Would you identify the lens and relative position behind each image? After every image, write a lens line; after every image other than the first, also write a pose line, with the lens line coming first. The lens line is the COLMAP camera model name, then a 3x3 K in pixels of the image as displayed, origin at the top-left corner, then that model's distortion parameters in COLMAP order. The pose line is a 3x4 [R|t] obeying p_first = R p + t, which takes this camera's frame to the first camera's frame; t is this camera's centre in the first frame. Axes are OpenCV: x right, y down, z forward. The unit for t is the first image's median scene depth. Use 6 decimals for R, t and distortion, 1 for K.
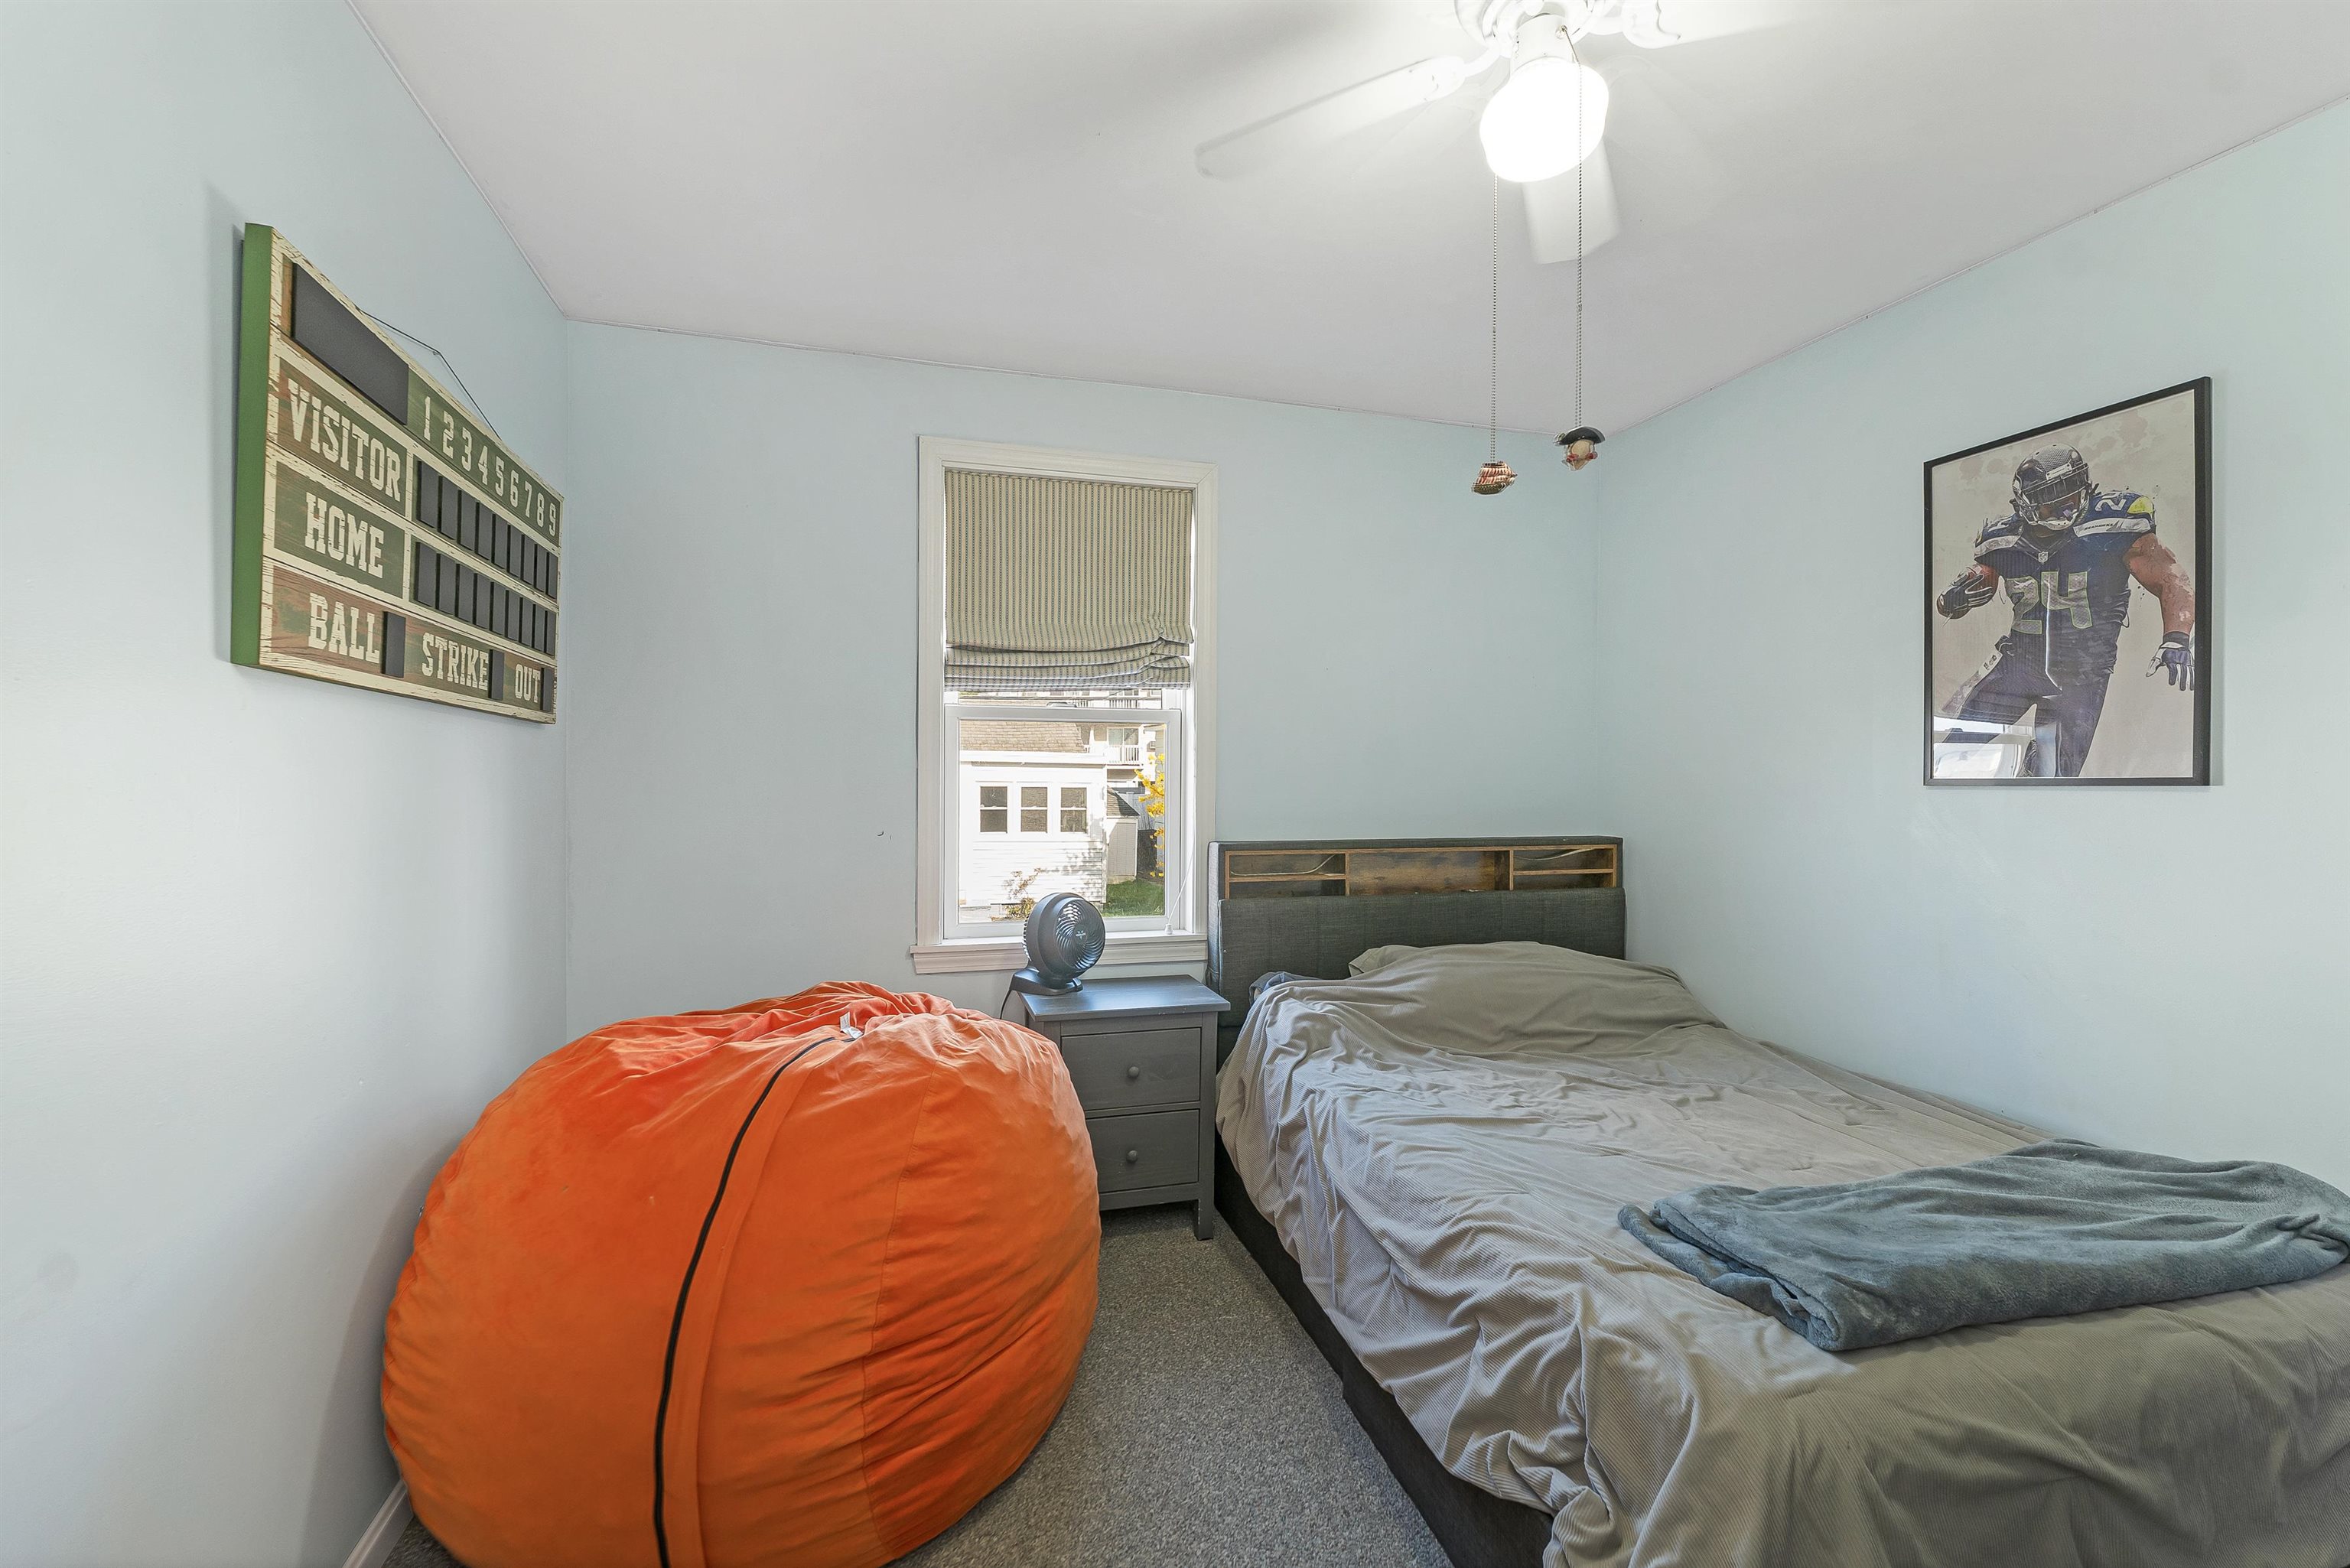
lens RADIAL K [[988.5, 0, 1149.0], [0, 988.5, 785.7], [0, 0, 1]] dist [0.001788, 0.000348]
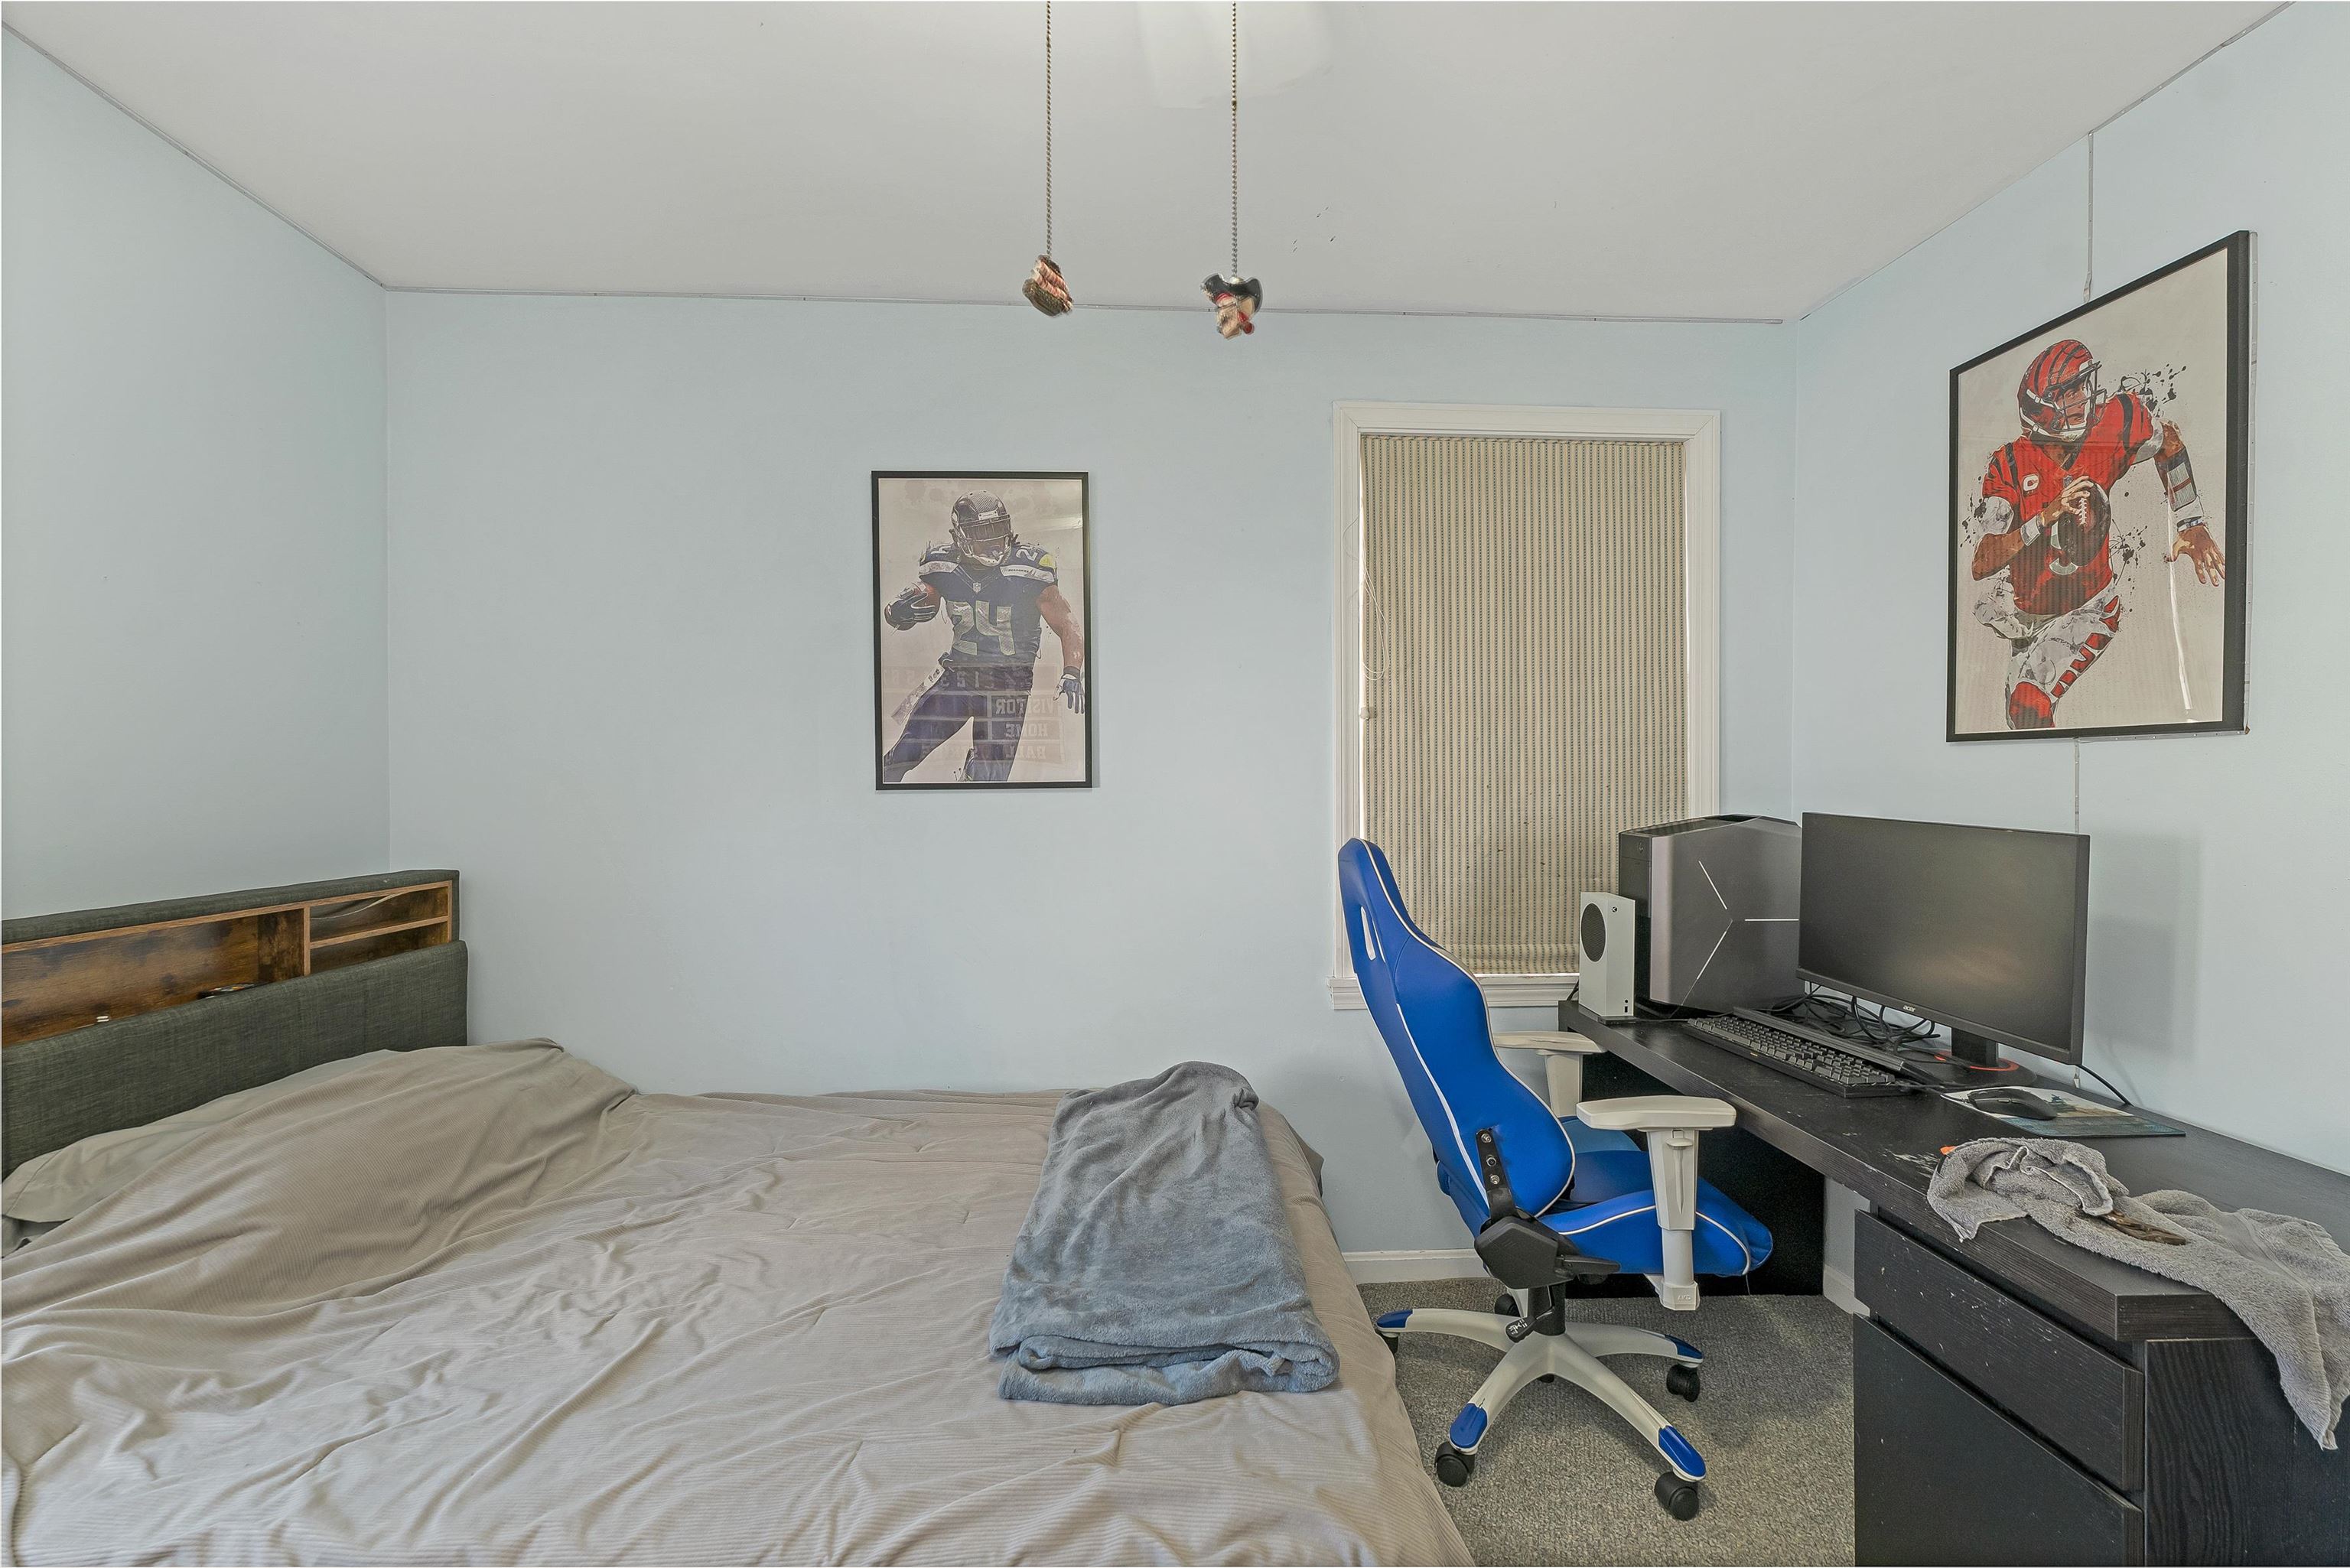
lens RADIAL K [[988.5, 0, 1149.0], [0, 988.5, 785.7], [0, 0, 1]] dist [0.001788, 0.000348]
pose [[0.219461, -0.007284, 0.975594, -0.152937], [0.013341, 0.999901, 0.004464, -0.006349], [-0.975530, 0.012036, 0.219536, 0.543216]]
